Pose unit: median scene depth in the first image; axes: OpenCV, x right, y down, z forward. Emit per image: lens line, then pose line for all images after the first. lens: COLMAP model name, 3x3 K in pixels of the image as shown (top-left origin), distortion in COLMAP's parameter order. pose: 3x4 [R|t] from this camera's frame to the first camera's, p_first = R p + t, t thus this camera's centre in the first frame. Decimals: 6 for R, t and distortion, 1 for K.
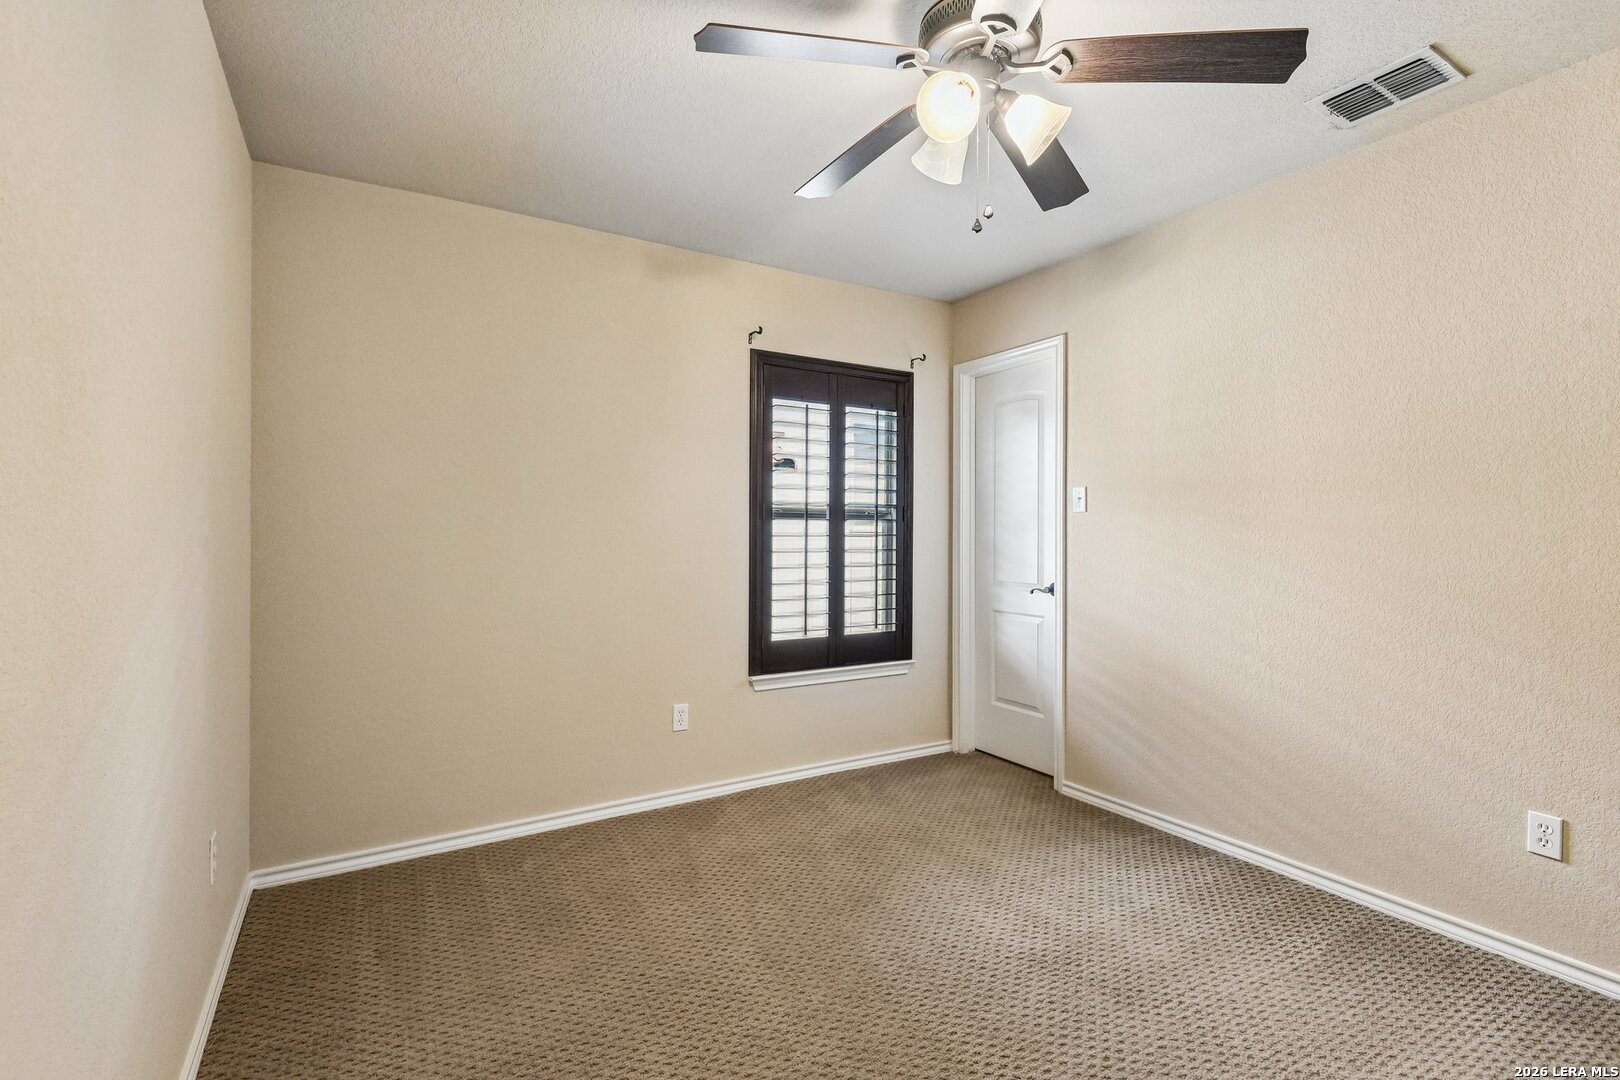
lens RADIAL K [[743.5, 0, 803.5], [0, 743.5, 538.2], [0, 0, 1]] dist [-0.003434, -0.011099]
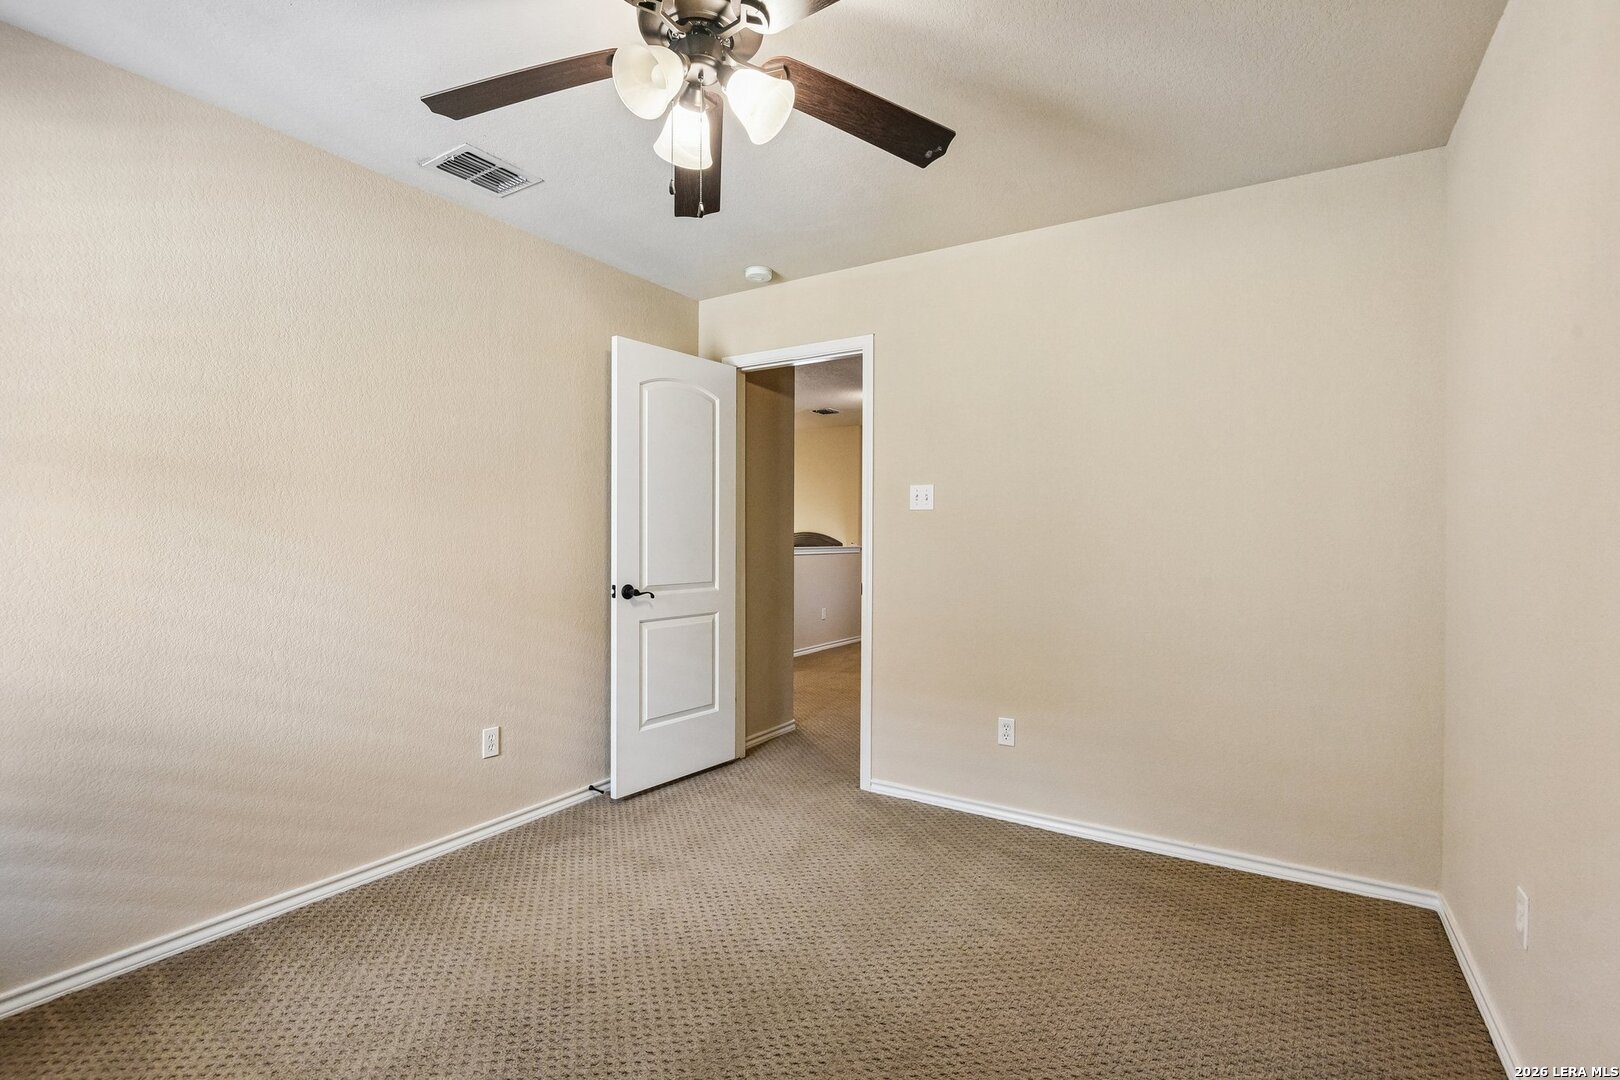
lens RADIAL K [[743.5, 0, 803.5], [0, 743.5, 538.2], [0, 0, 1]] dist [-0.003434, -0.011099]
pose [[-0.441829, -0.003010, 0.897094, -0.441131], [0.011431, 0.999894, 0.008984, -0.001556], [-0.897026, 0.014224, -0.441748, 0.839228]]
